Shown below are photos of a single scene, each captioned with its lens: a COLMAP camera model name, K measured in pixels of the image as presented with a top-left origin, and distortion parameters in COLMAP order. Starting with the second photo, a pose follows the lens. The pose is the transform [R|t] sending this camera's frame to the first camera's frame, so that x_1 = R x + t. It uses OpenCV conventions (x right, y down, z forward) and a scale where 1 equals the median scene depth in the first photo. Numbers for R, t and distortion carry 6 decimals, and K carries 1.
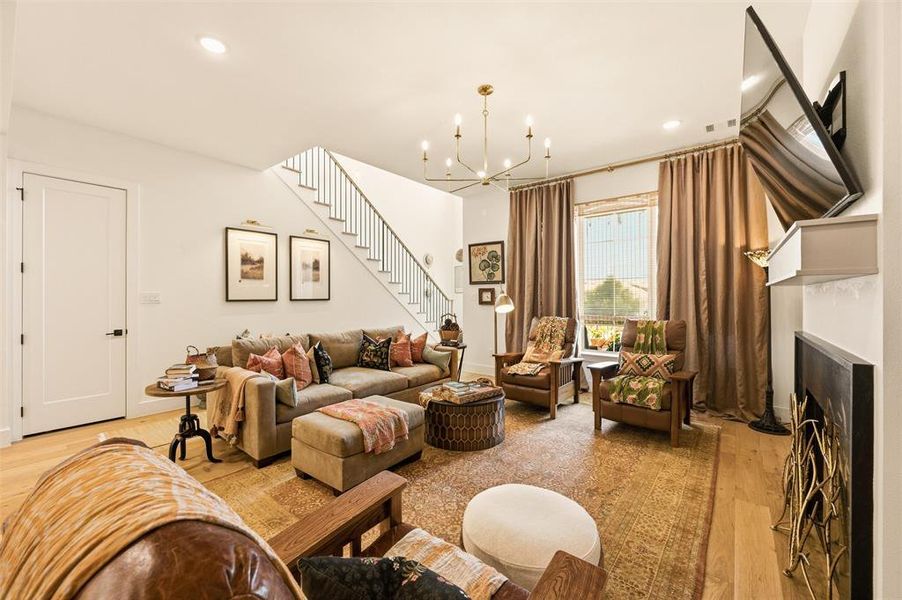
lens RADIAL K [[358.3, 0, 450.8], [0, 358.3, 297.0], [0, 0, 1]] dist [0.000056, -0.000386]
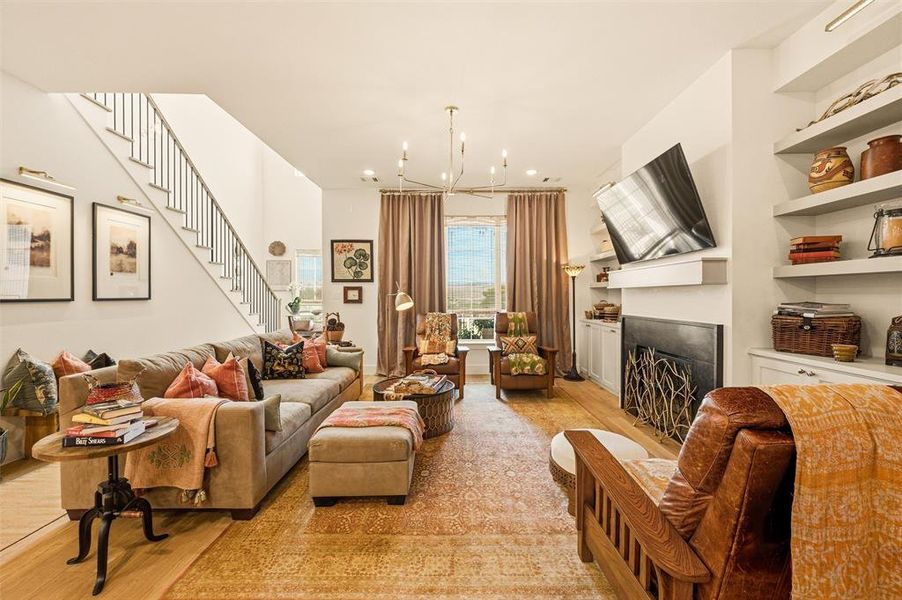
lens RADIAL K [[358.3, 0, 450.8], [0, 358.3, 297.0], [0, 0, 1]] dist [0.000056, -0.000386]
pose [[0.779911, -0.002313, 0.625886, -0.353411], [0.000294, 0.999994, 0.003328, 0.001608], [-0.625890, -0.002412, 0.779908, 0.072888]]
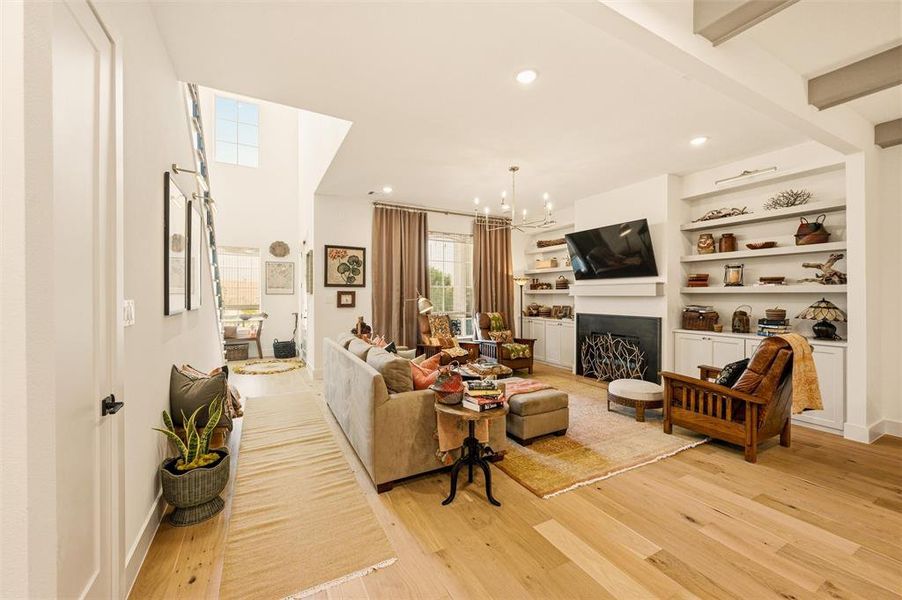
lens RADIAL K [[361.5, 0, 452.8], [0, 361.5, 296.3], [0, 0, 1]] dist [0.000218, -0.000033]
pose [[0.389384, -0.002398, 0.921072, -0.843630], [-0.002000, 0.999992, 0.003448, -0.016276], [-0.921073, -0.003185, 0.389376, 0.365510]]
